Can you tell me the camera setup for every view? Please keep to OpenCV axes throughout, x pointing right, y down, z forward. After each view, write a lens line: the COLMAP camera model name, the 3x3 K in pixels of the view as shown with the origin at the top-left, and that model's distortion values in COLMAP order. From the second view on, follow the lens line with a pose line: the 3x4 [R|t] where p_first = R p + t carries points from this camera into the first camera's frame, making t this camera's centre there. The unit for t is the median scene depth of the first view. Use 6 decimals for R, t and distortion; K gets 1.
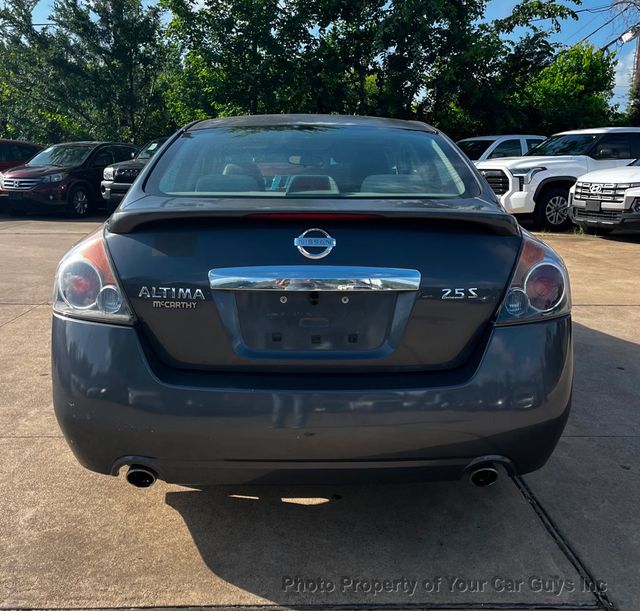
lens RADIAL K [[701.3, 0, 320.0], [0, 701.3, 305.5], [0, 0, 1]] dist [0.086128, -0.124578]
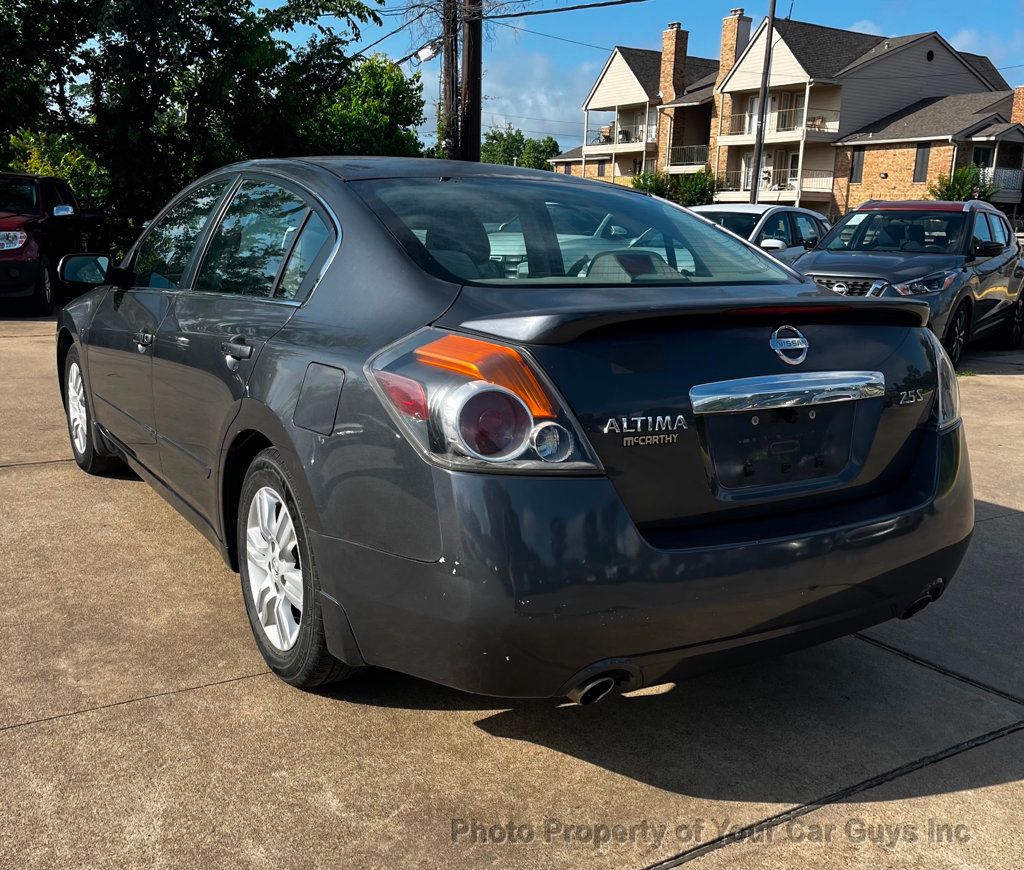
lens RADIAL K [[1034.4, 0, 512.0], [0, 1034.4, 435.0], [0, 0, 1]] dist [0.060553, -0.015291]
pose [[0.855222, -0.093541, 0.509751, -0.684287], [0.089282, 0.995463, 0.032881, -0.042398], [-0.510514, 0.017391, 0.859694, 0.119578]]
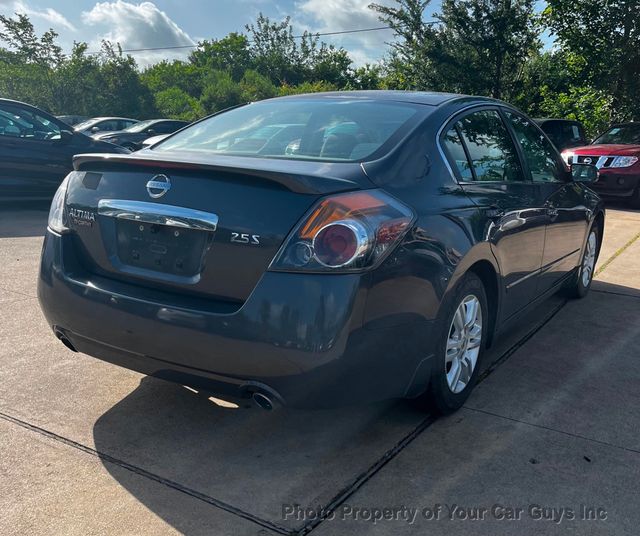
lens RADIAL K [[633.4, 0, 319.7], [0, 633.4, 287.7], [0, 0, 1]] dist [0.039596, 0.007058]
pose [[0.844406, 0.152853, -0.513435, 0.664103], [-0.141142, 0.988045, 0.062022, -0.014562], [0.516777, 0.020095, 0.855884, 0.134358]]
